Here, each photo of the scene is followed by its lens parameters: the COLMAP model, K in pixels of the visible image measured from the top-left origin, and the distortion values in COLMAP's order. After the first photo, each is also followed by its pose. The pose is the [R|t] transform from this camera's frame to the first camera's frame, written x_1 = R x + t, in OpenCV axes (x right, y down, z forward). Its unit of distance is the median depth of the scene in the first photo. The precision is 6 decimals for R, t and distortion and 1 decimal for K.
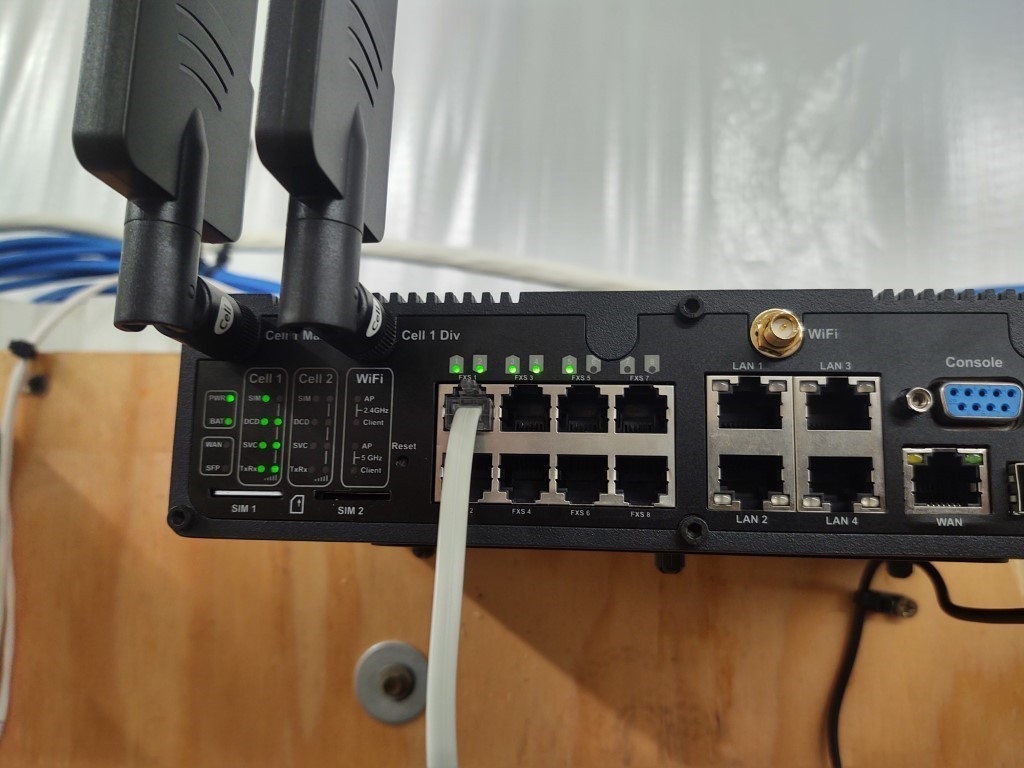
lens RADIAL K [[825.8, 0, 512.0], [0, 825.8, 384.0], [0, 0, 1]] dist [0.049579, -0.111189]
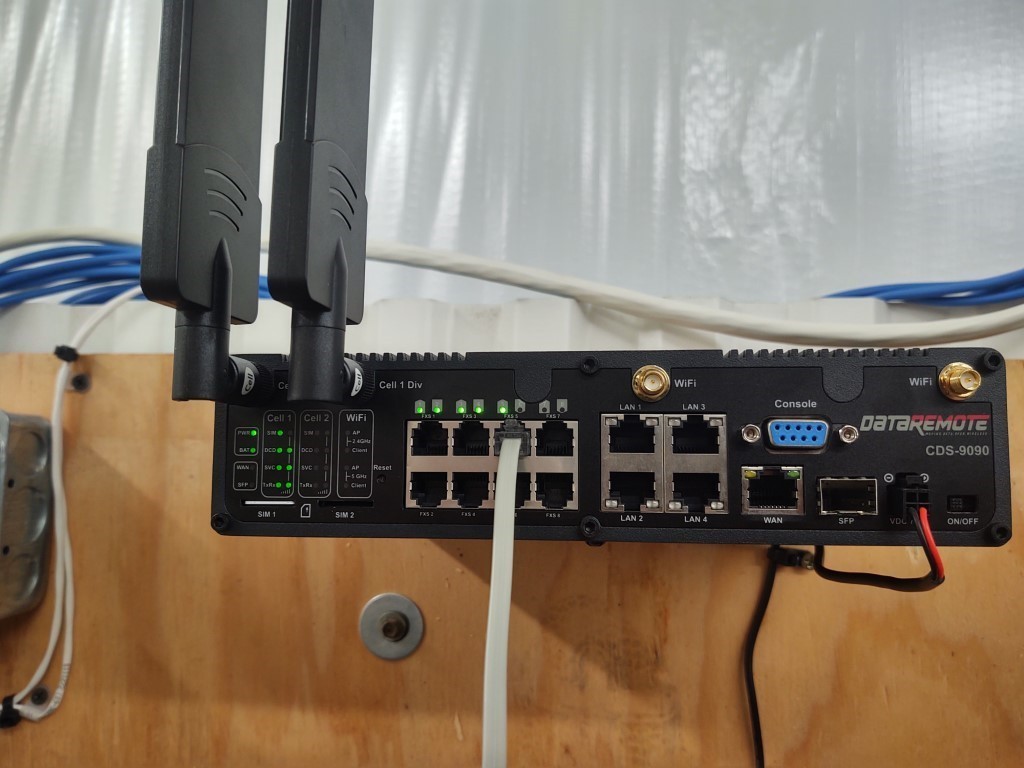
lens RADIAL K [[813.6, 0, 512.0], [0, 813.6, 384.0], [0, 0, 1]] dist [0.114664, -0.201470]
pose [[0.999836, -0.016565, -0.007333, 0.095810], [0.017077, 0.996941, 0.076270, -0.162047], [0.006047, -0.076383, 0.997060, -0.337484]]
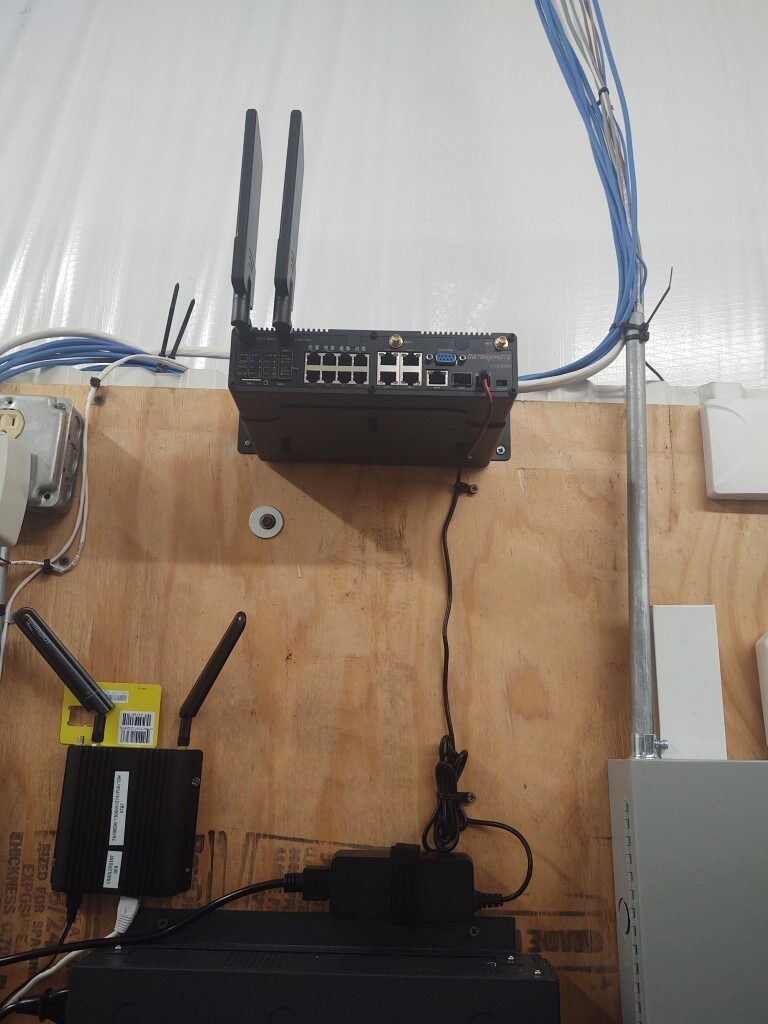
lens RADIAL K [[813.6, 0, 384.0], [0, 813.6, 512.0], [0, 0, 1]] dist [0.114664, -0.201470]
pose [[0.993413, 0.027547, 0.111225, -0.127574], [-0.016146, 0.994640, -0.102134, 1.071907], [-0.113442, 0.099666, 0.988533, -2.554500]]
